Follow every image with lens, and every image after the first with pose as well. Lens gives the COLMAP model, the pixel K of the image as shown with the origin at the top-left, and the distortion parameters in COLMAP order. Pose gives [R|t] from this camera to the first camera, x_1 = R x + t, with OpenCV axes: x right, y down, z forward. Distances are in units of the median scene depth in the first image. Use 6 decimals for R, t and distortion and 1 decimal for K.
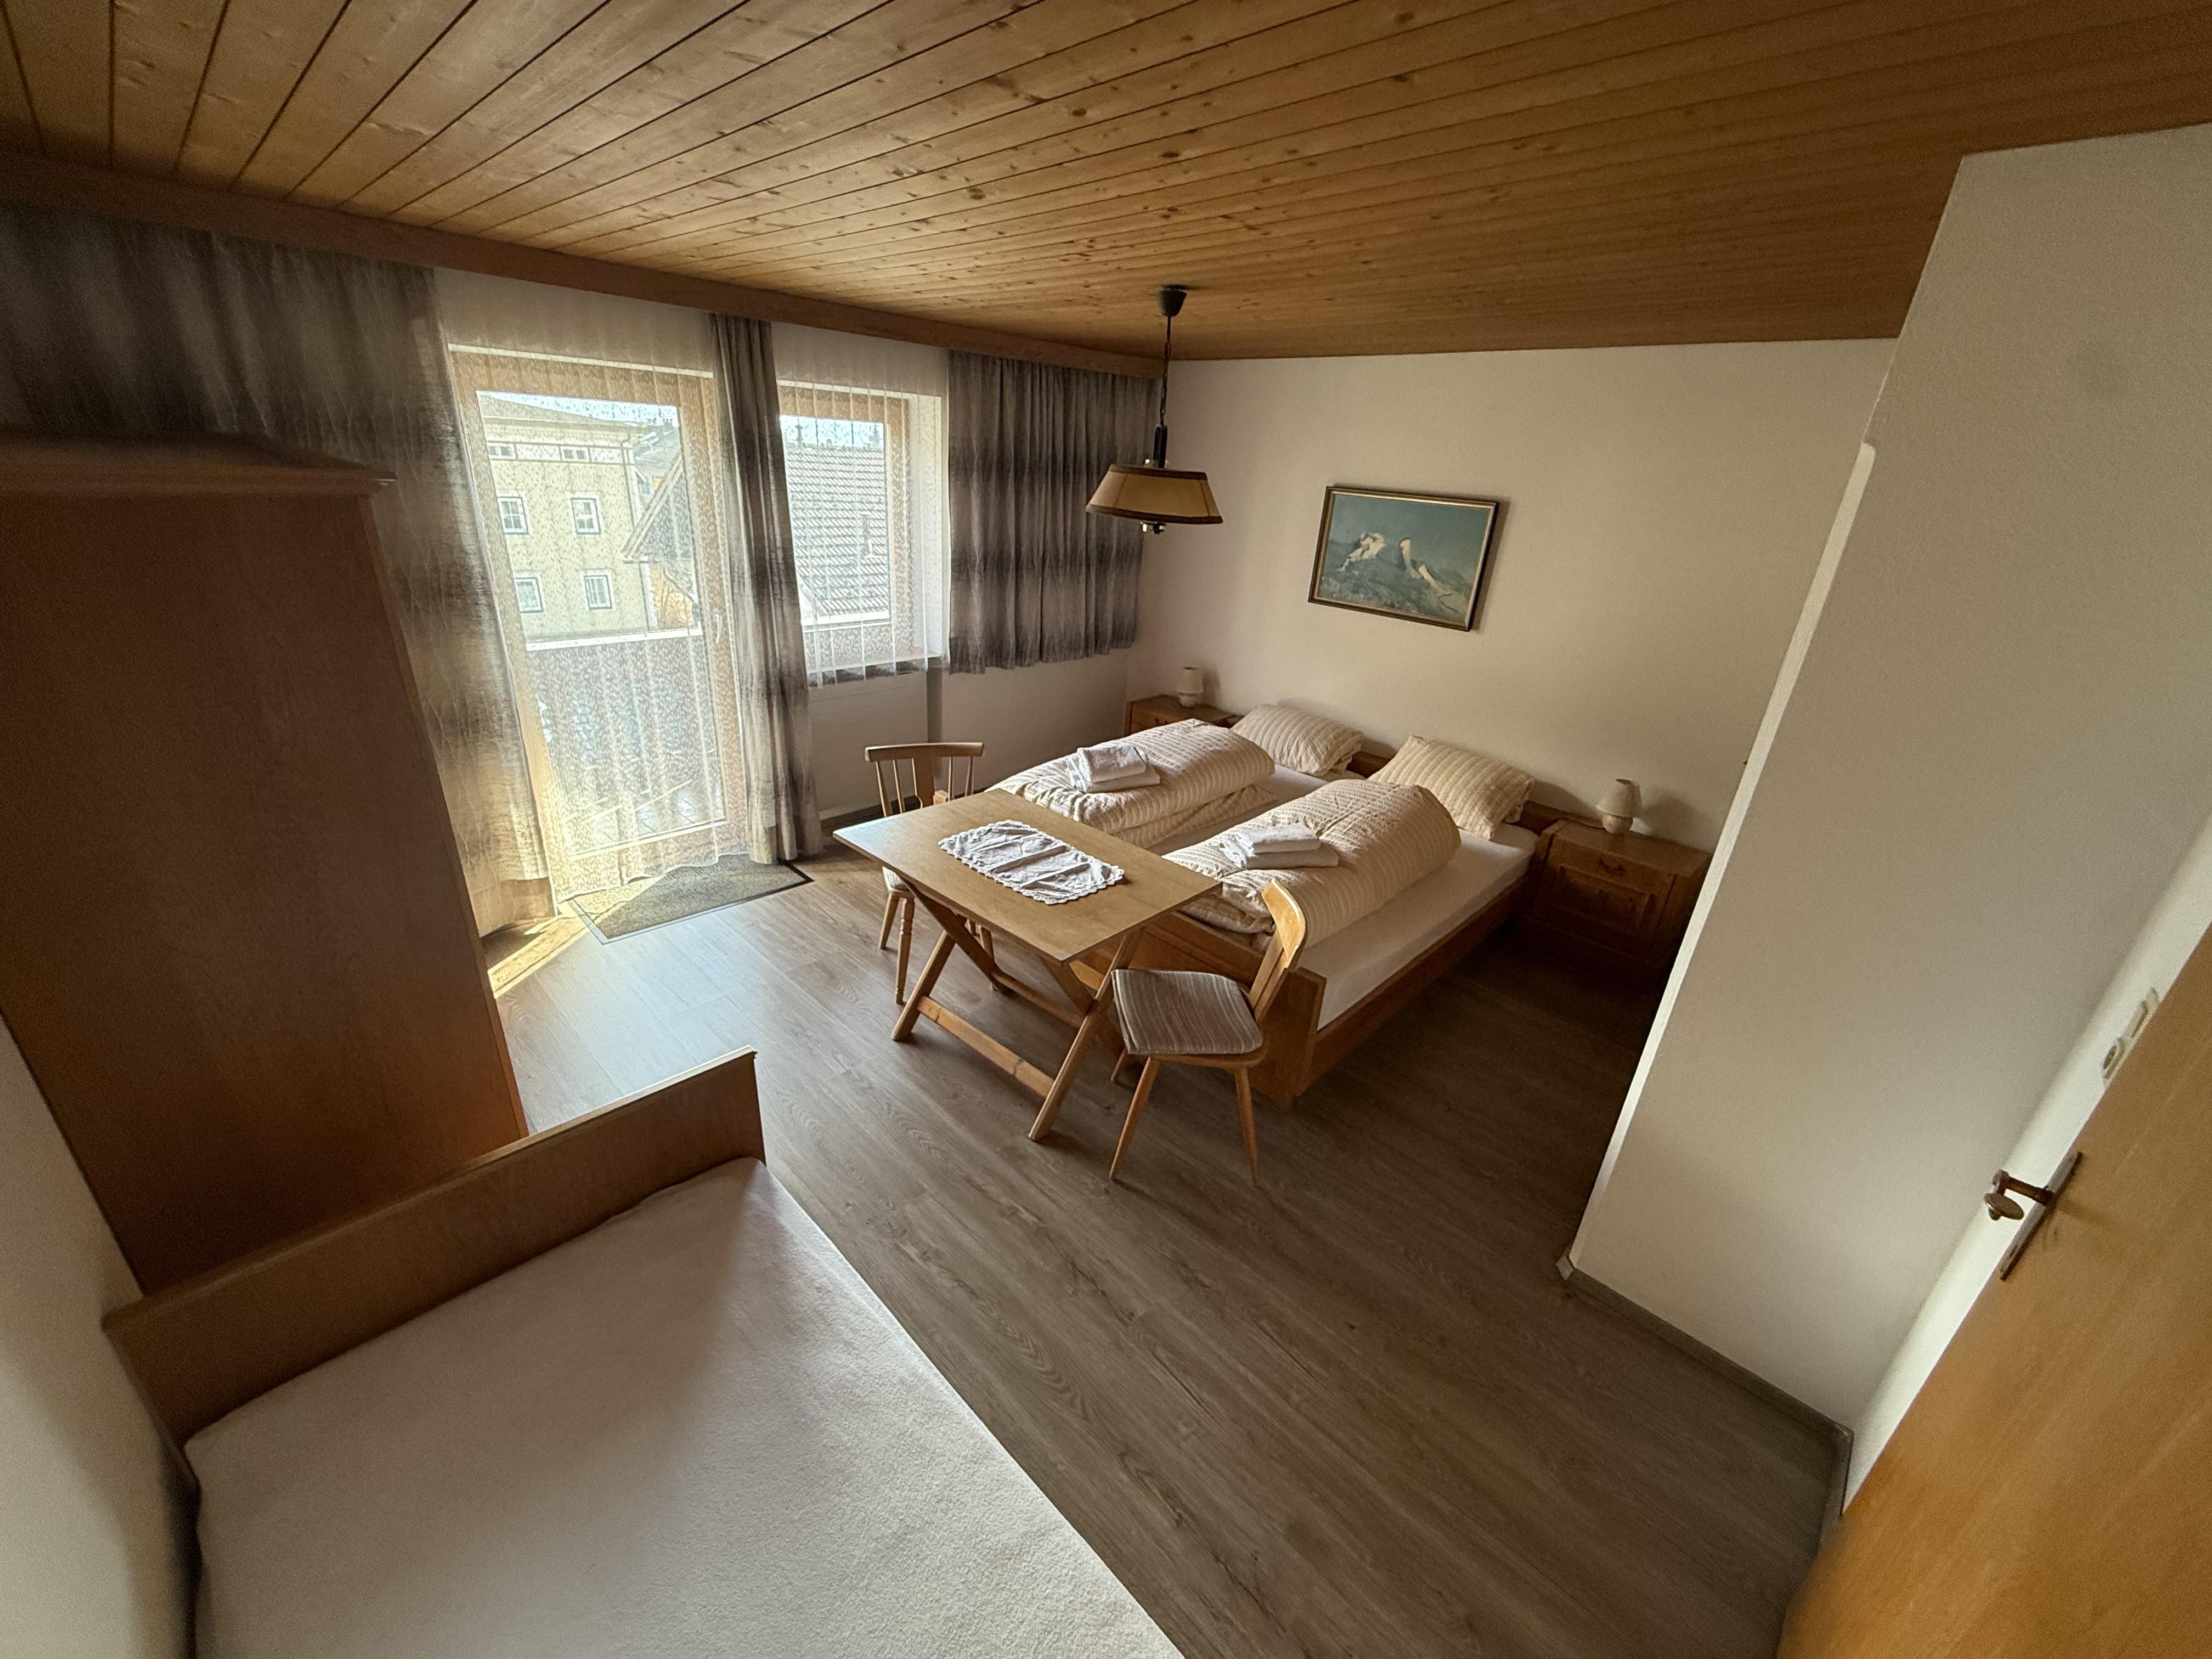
lens RADIAL K [[885.5, 0, 1108.1], [0, 885.5, 829.3], [0, 0, 1]] dist [-0.000719, -0.000027]
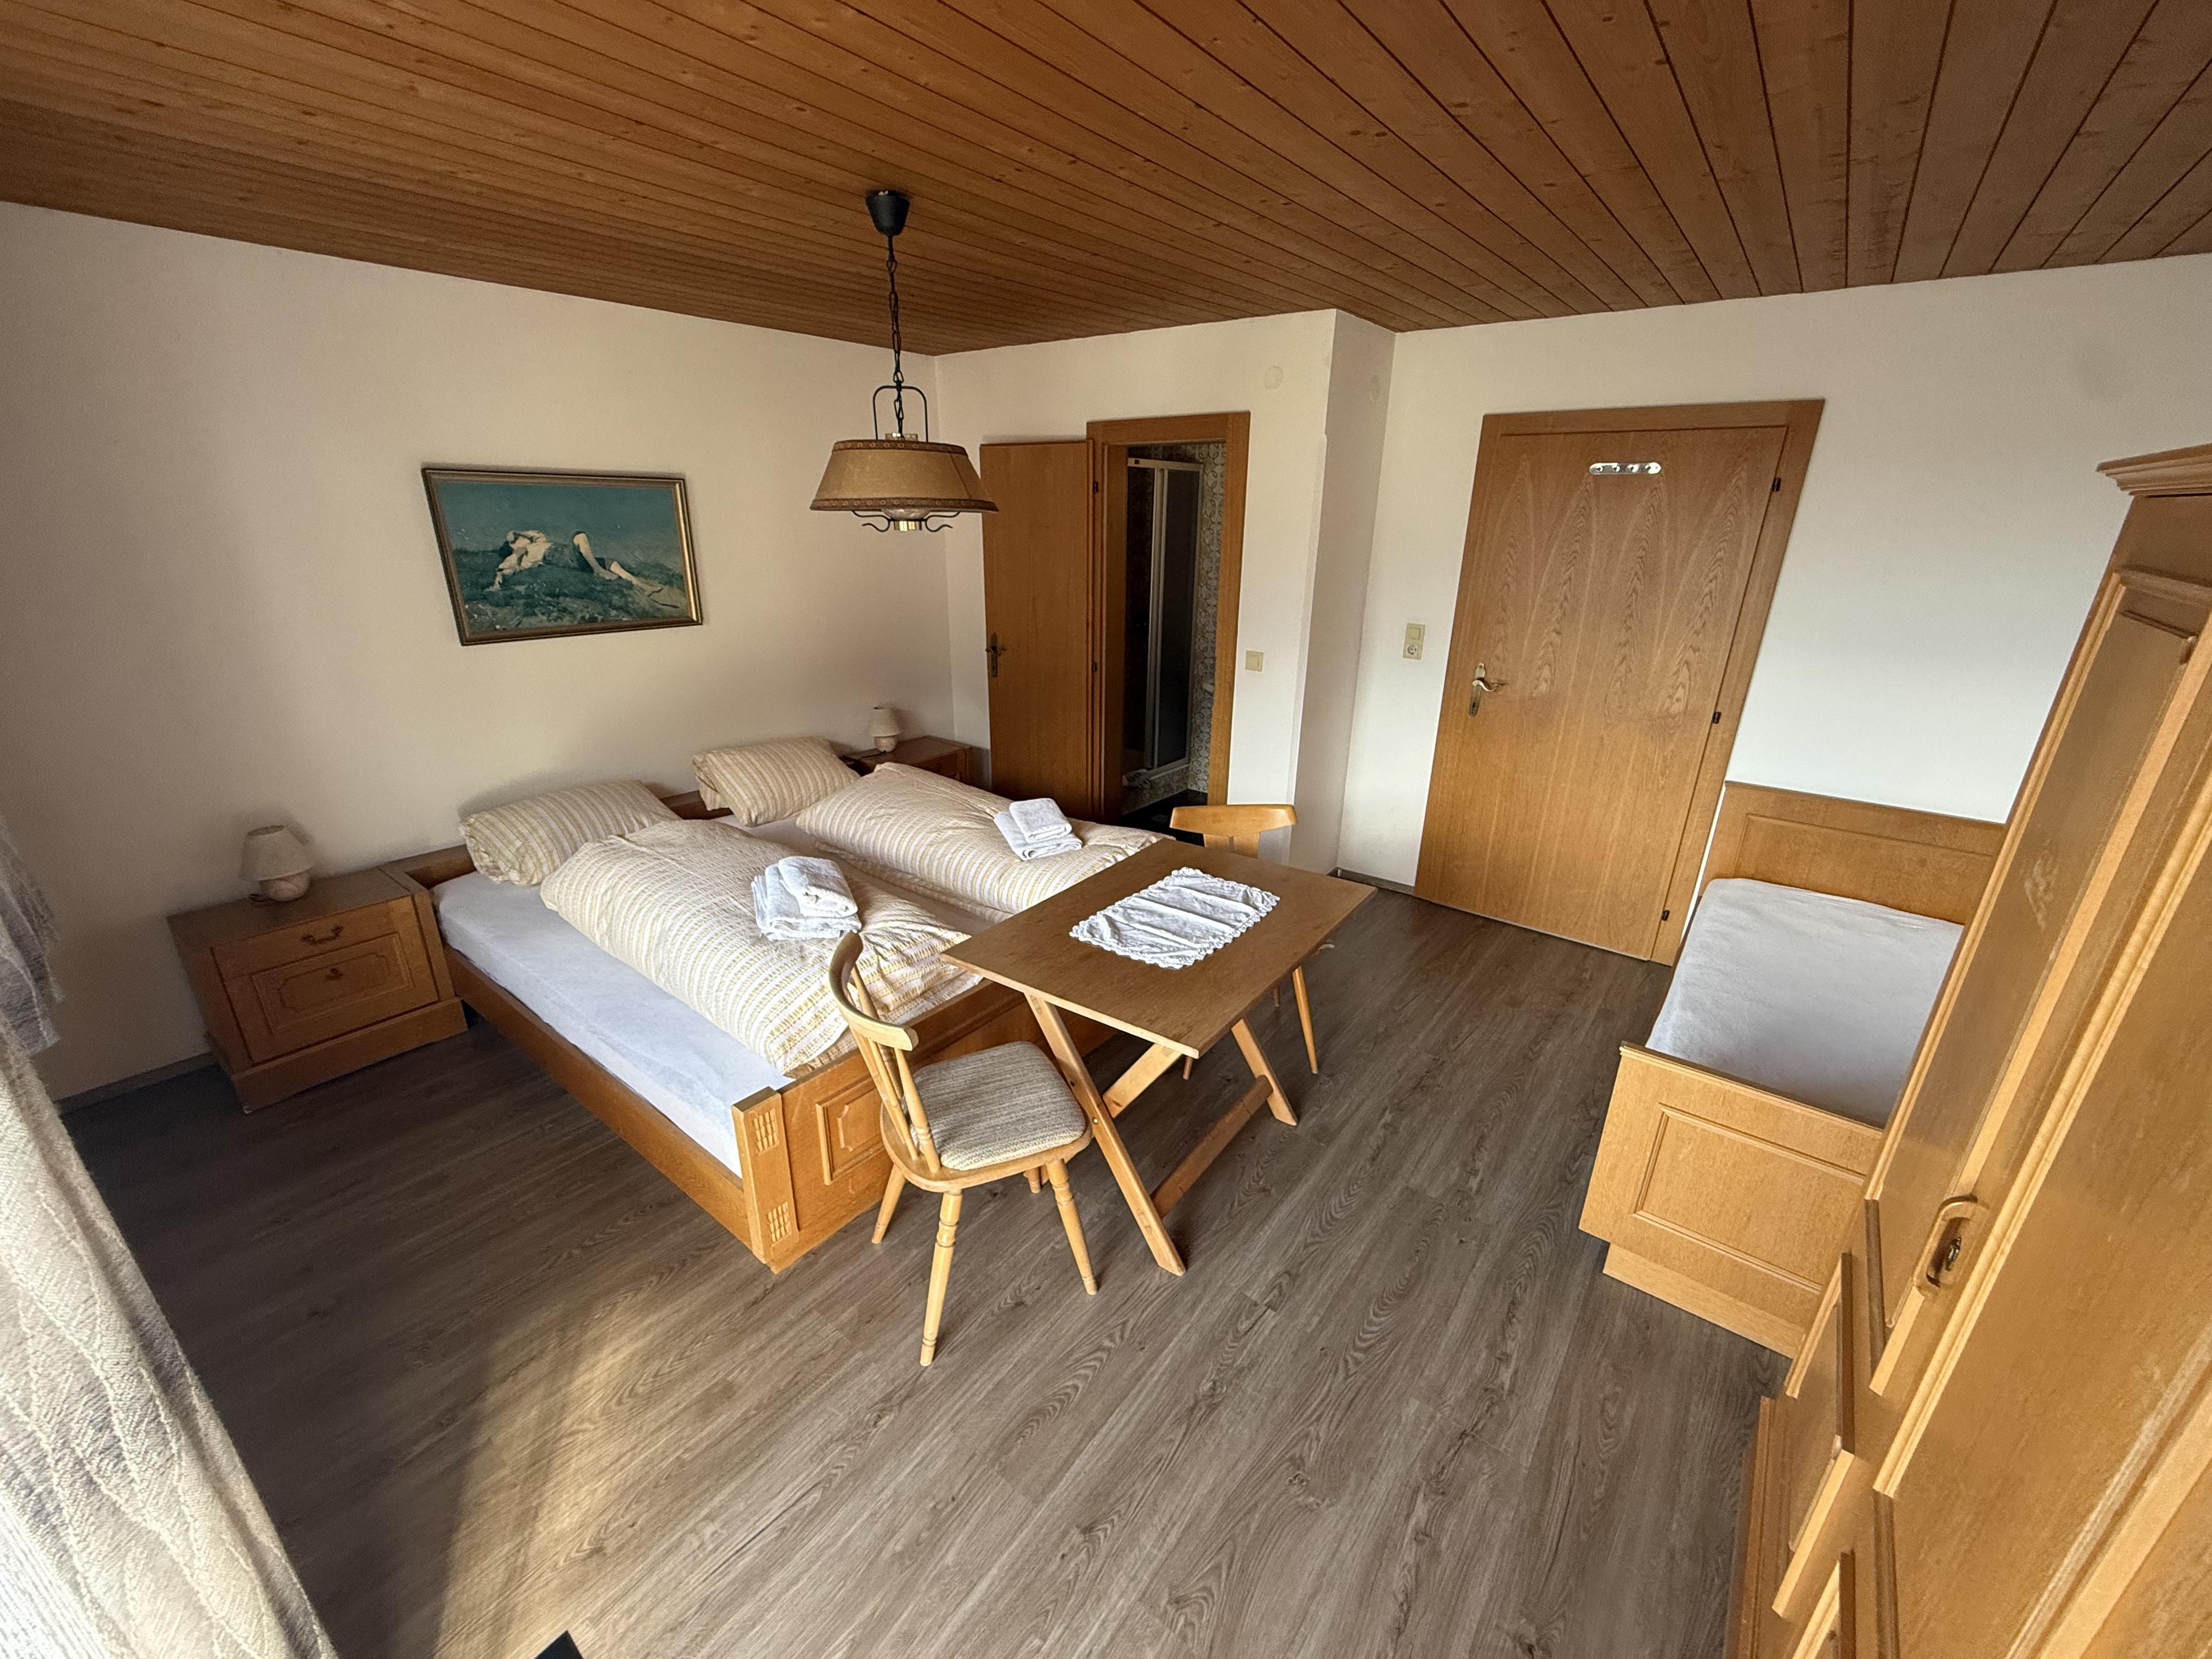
lens RADIAL K [[885.5, 0, 1103.9], [0, 885.5, 826.9], [0, 0, 1]] dist [-0.000719, -0.000027]
pose [[-0.107384, -0.398480, 0.910869, -0.515615], [0.369099, 0.834714, 0.408678, -0.257975], [-0.923165, 0.380087, 0.057443, 0.624111]]
